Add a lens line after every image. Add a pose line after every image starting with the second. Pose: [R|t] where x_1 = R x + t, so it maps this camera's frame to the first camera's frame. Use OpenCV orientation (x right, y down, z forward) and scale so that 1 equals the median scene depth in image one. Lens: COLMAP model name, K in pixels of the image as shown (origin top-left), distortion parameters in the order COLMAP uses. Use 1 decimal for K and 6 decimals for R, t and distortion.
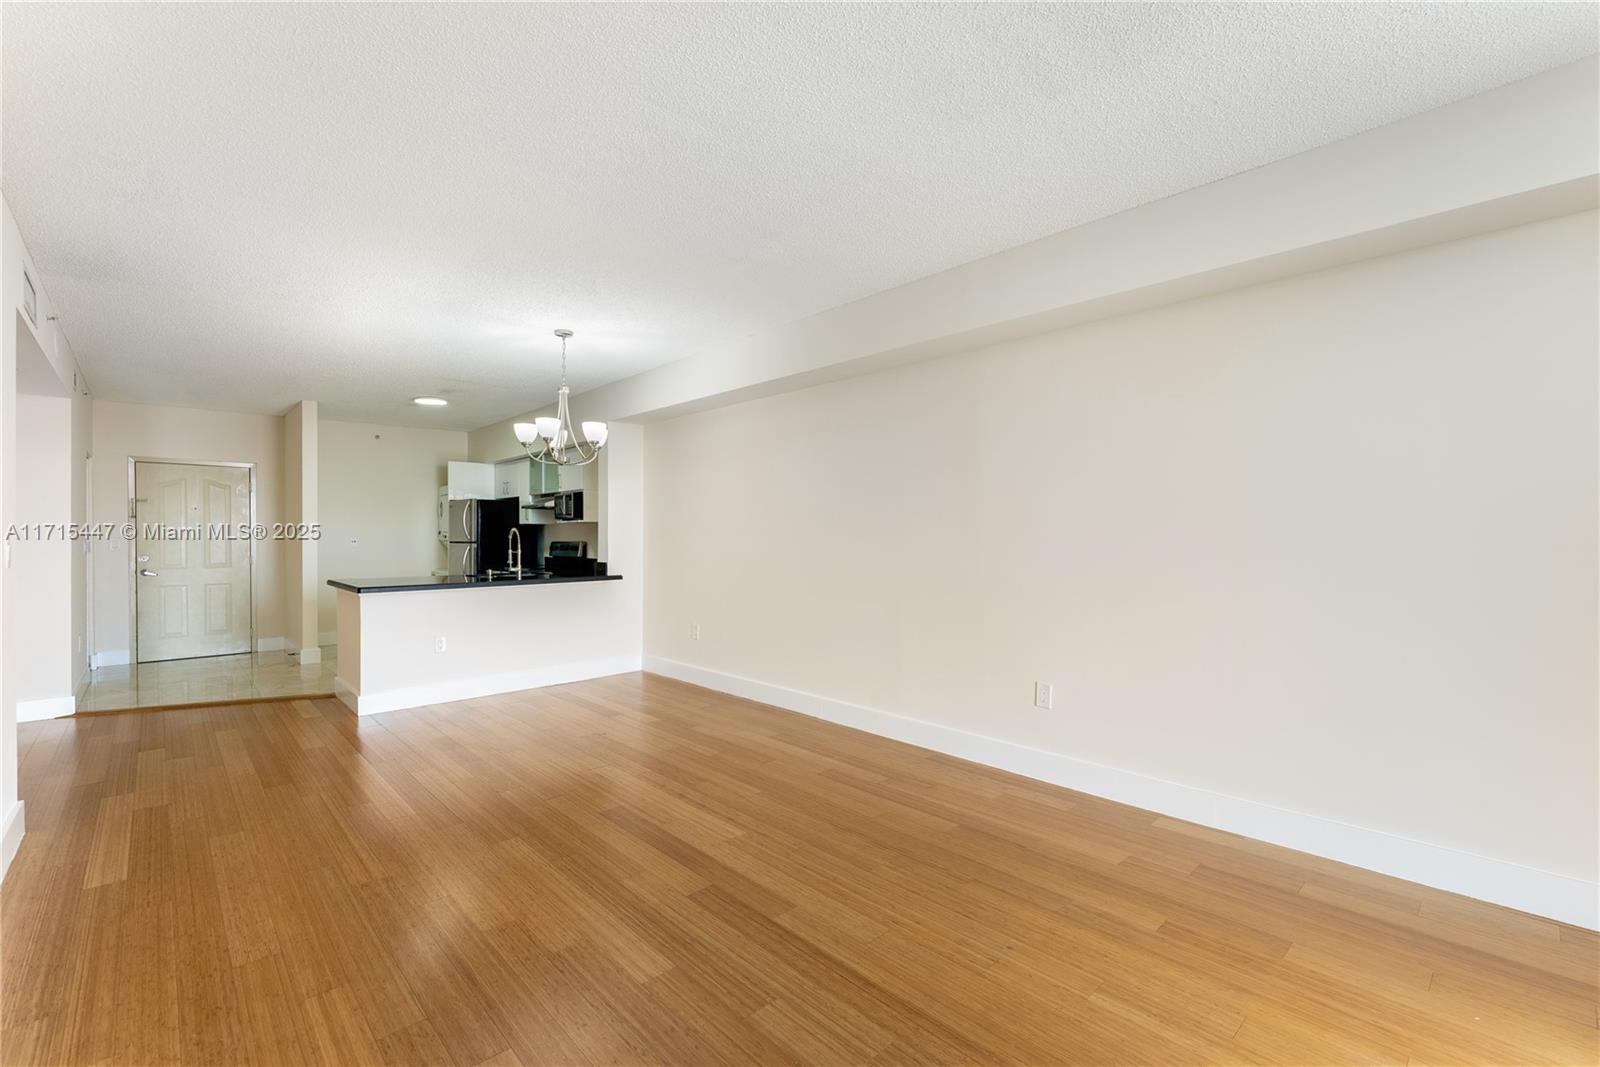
lens RADIAL K [[689.1, 0, 801.4], [0, 689.1, 544.8], [0, 0, 1]] dist [-0.004568, -0.000280]
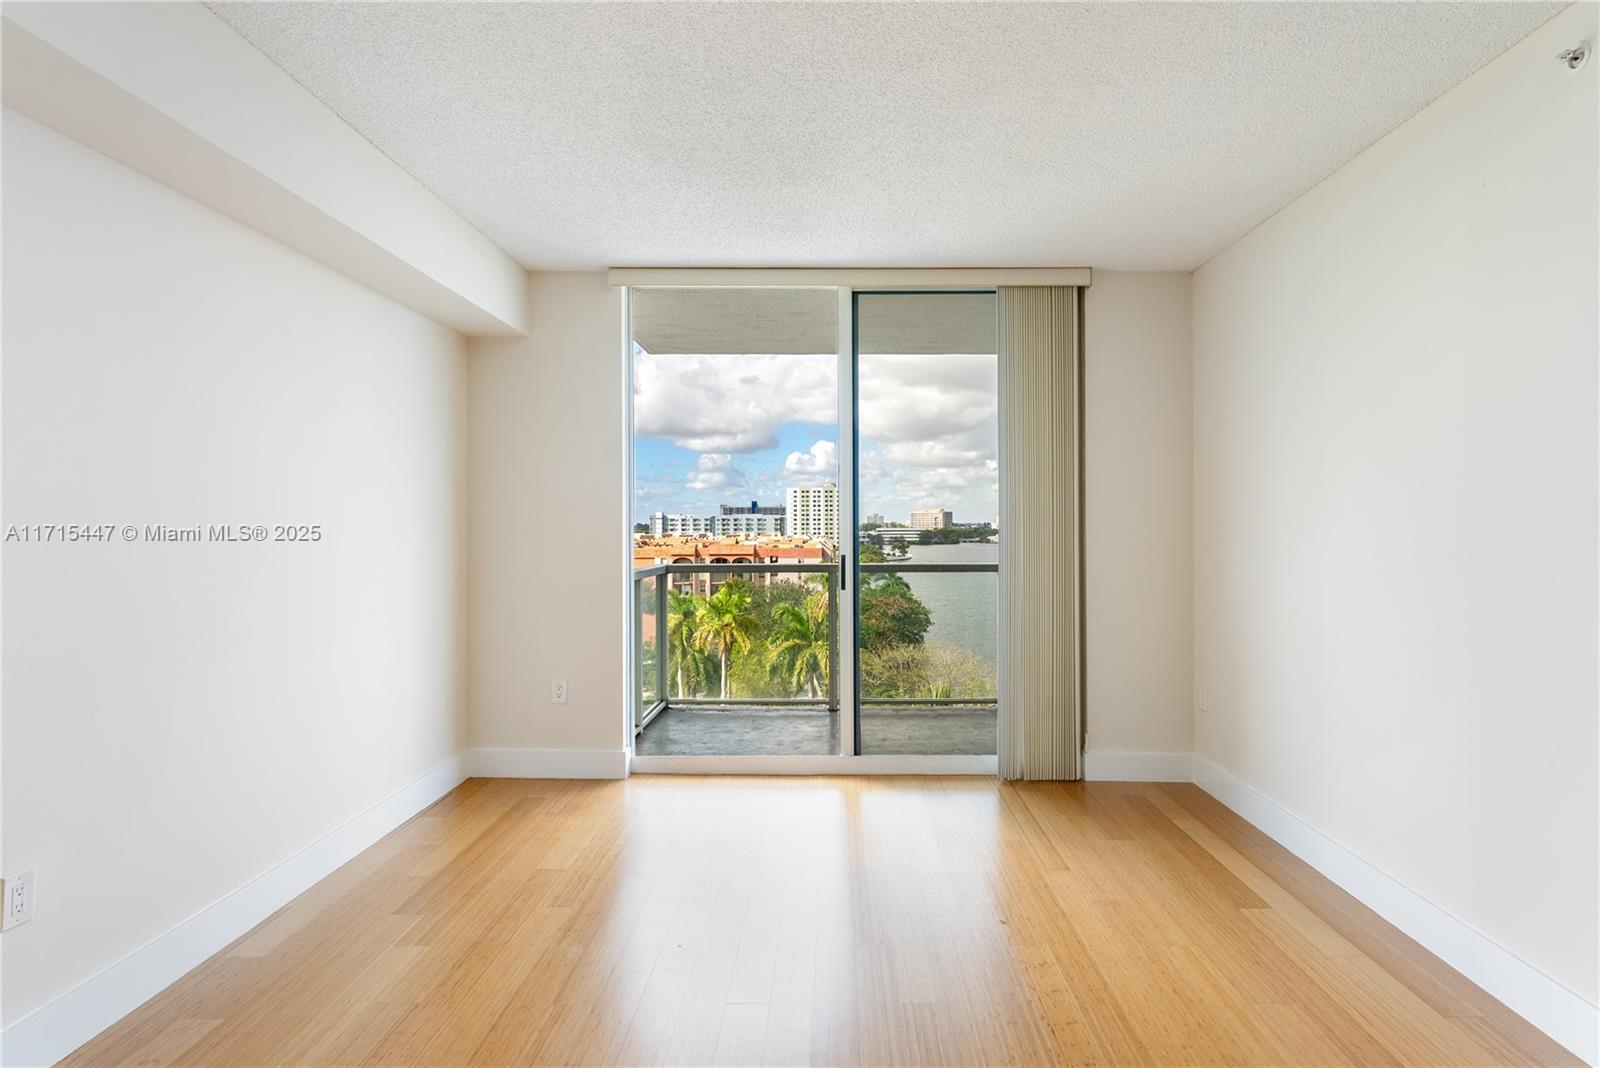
lens RADIAL K [[853.1, 0, 827.2], [0, 853.1, 525.6], [0, 0, 1]] dist [-0.003030, 0.000648]
pose [[-0.723053, 0.003423, 0.690784, -0.348160], [0.013575, 0.999865, 0.009254, -0.023317], [-0.690659, 0.016068, -0.723002, 0.831624]]
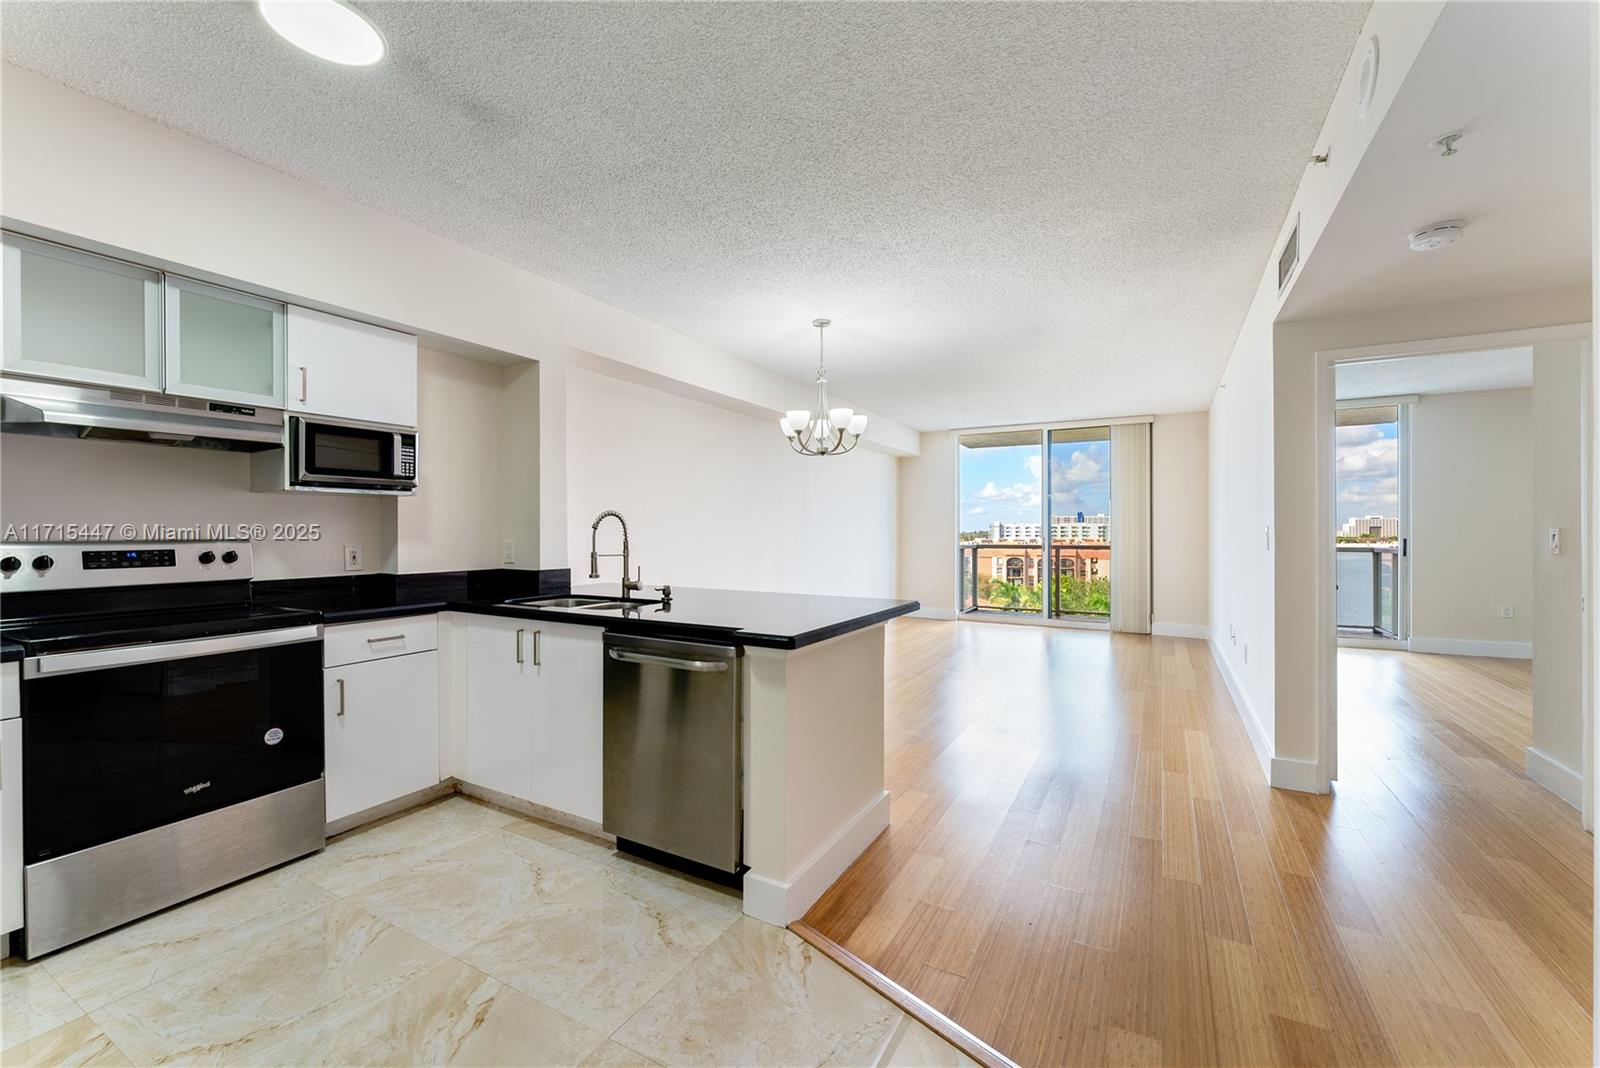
lens RADIAL K [[664.1, 0, 786.8], [0, 664.1, 532.9], [0, 0, 1]] dist [-0.009827, 0.002586]
pose [[-0.302389, 0.001427, 0.953184, -1.332692], [0.014438, 0.999891, 0.003083, -0.009231], [-0.953075, 0.014695, -0.302376, 1.419621]]
